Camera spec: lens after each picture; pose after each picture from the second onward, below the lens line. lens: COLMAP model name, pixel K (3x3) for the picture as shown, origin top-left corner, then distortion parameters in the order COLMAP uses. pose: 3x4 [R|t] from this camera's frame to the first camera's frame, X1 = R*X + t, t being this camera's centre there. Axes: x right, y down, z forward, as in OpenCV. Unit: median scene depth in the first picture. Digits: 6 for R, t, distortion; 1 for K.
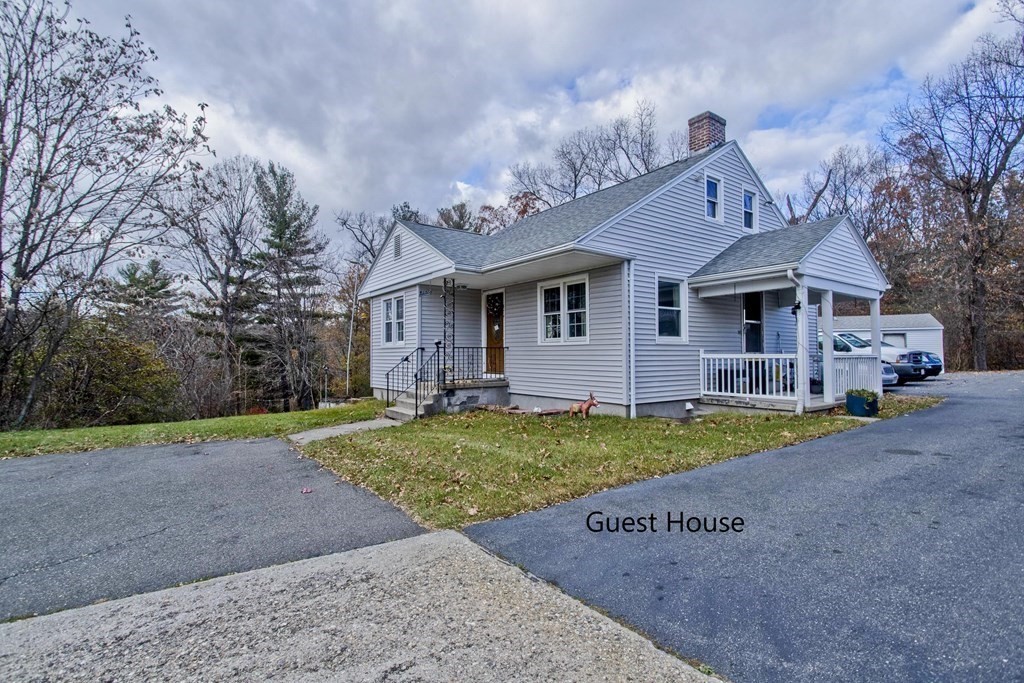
lens RADIAL K [[476.4, 0, 514.9], [0, 476.4, 341.5], [0, 0, 1]] dist [0.000284, 0.000105]
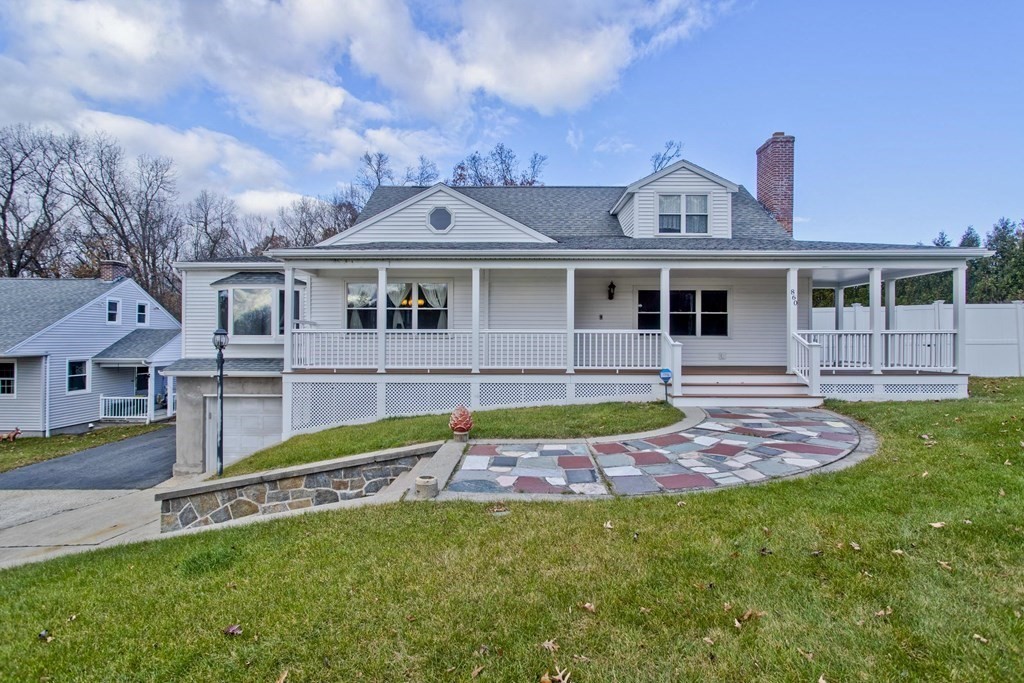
lens RADIAL K [[485.3, 0, 508.9], [0, 485.3, 337.6], [0, 0, 1]] dist [0.002599, -0.000110]
pose [[0.603477, 0.009441, 0.797324, -0.167093], [-0.027081, 0.999596, 0.008661, -0.259593], [-0.796920, -0.026819, 0.603489, -1.400735]]
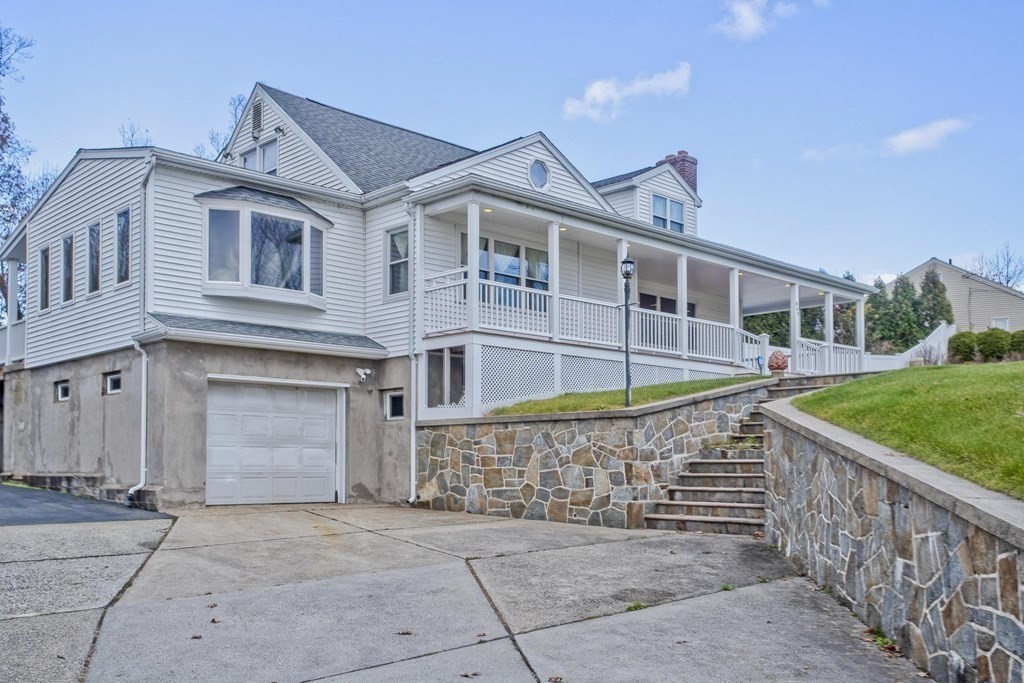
lens RADIAL K [[1008.2, 0, 511.6], [0, 1008.2, 344.9], [0, 0, 1]] dist [-0.006065, -0.231896]
pose [[-0.134974, 0.124220, 0.983032, -1.243189], [-0.028384, 0.991219, -0.129152, 0.058695], [-0.990443, -0.045335, -0.130263, -0.305057]]
